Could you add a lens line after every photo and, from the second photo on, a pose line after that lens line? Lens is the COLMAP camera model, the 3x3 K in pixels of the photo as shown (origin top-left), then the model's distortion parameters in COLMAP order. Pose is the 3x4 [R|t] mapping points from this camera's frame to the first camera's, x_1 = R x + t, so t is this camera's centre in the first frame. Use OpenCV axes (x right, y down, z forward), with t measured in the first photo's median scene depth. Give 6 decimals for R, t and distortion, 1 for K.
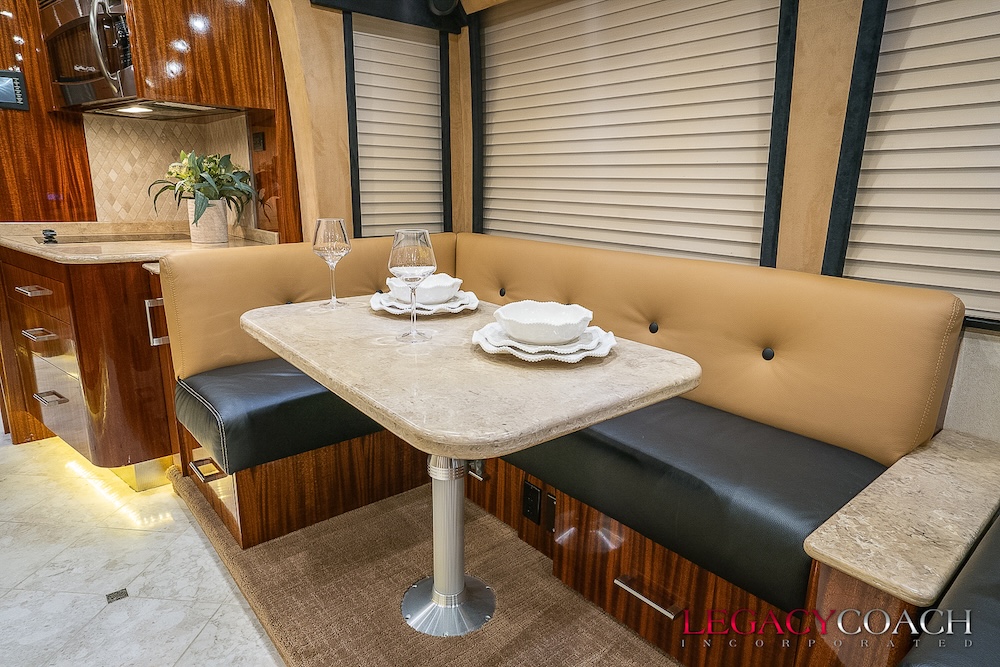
lens RADIAL K [[595.5, 0, 500.0], [0, 595.5, 333.5], [0, 0, 1]] dist [-0.001198, -0.000316]
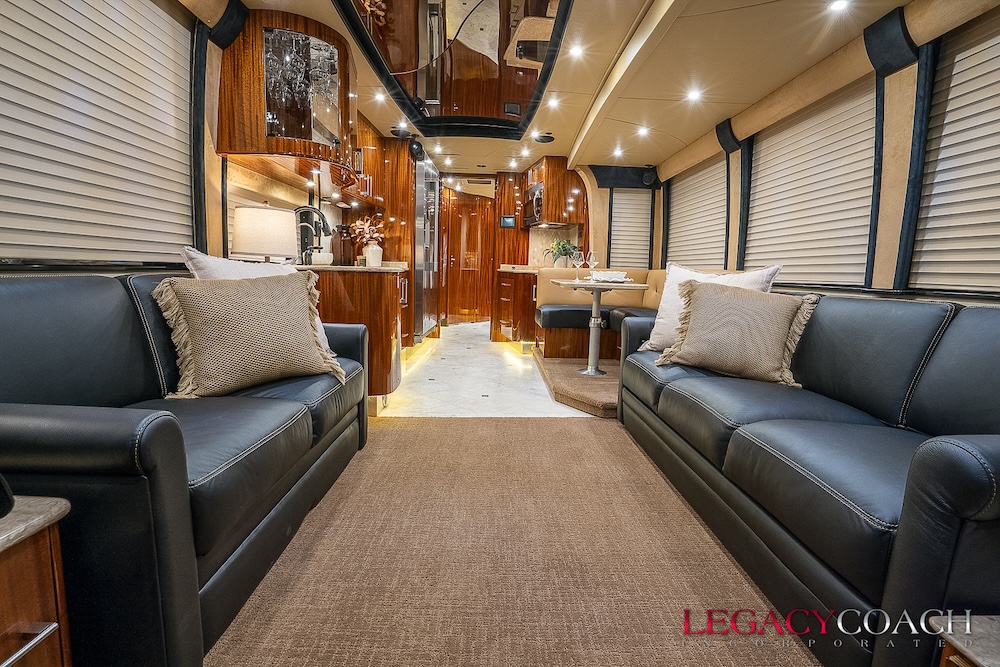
lens RADIAL K [[474.5, 0, 497.9], [0, 474.5, 325.7], [0, 0, 1]] dist [-0.044958, 0.000416]
pose [[0.770034, 0.081198, -0.632815, 0.697870], [-0.173021, 0.981275, -0.084629, 0.327831], [0.614094, 0.174658, 0.769664, -0.809274]]
